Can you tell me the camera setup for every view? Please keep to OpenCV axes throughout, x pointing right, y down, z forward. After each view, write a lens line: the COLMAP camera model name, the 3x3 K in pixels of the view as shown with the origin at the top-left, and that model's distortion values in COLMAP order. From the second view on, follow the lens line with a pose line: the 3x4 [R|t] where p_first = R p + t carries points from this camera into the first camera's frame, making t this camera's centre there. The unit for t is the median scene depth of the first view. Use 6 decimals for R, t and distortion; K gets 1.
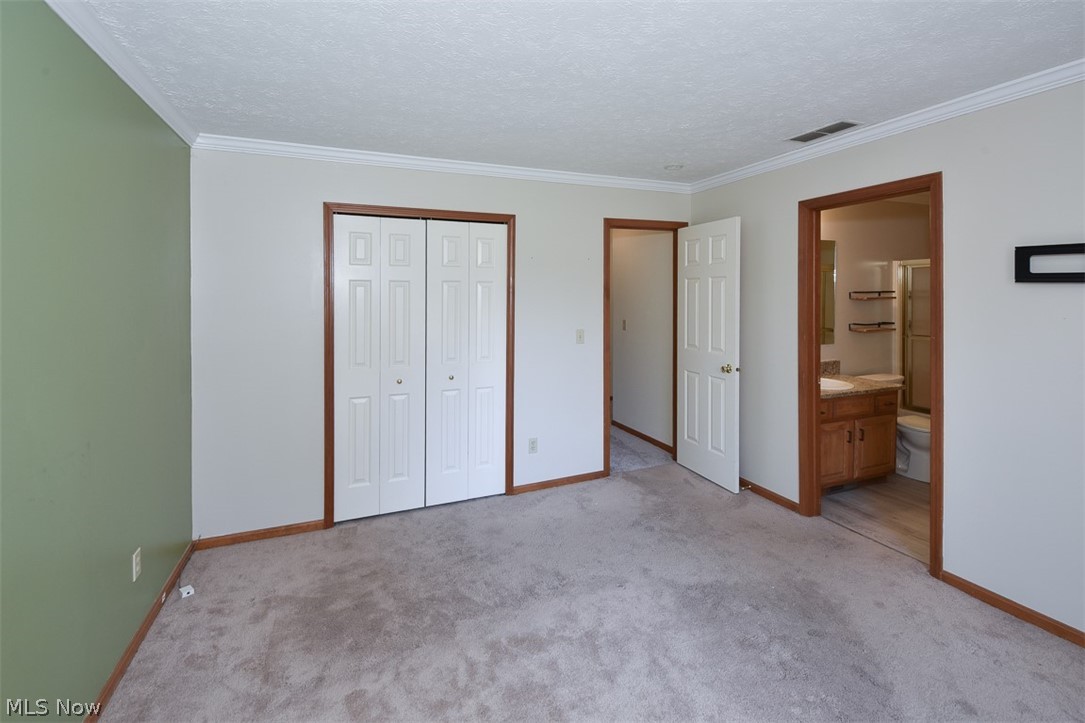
lens RADIAL K [[481.3, 0, 546.7], [0, 481.3, 297.2], [0, 0, 1]] dist [0.007597, -0.007992]
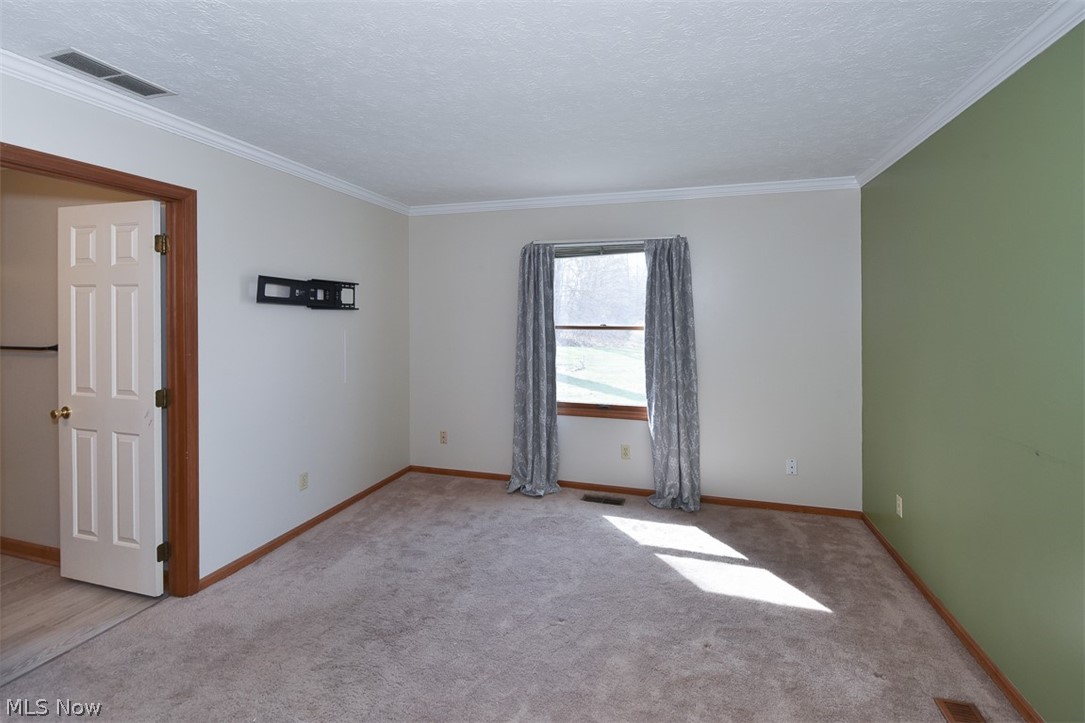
lens RADIAL K [[481.3, 0, 543.1], [0, 481.3, 321.2], [0, 0, 1]] dist [0.007597, -0.007992]
pose [[-0.767561, -0.004399, 0.640961, -0.294766], [0.007163, 0.999855, 0.015440, 0.003567], [-0.640936, 0.016443, -0.767418, 0.967023]]
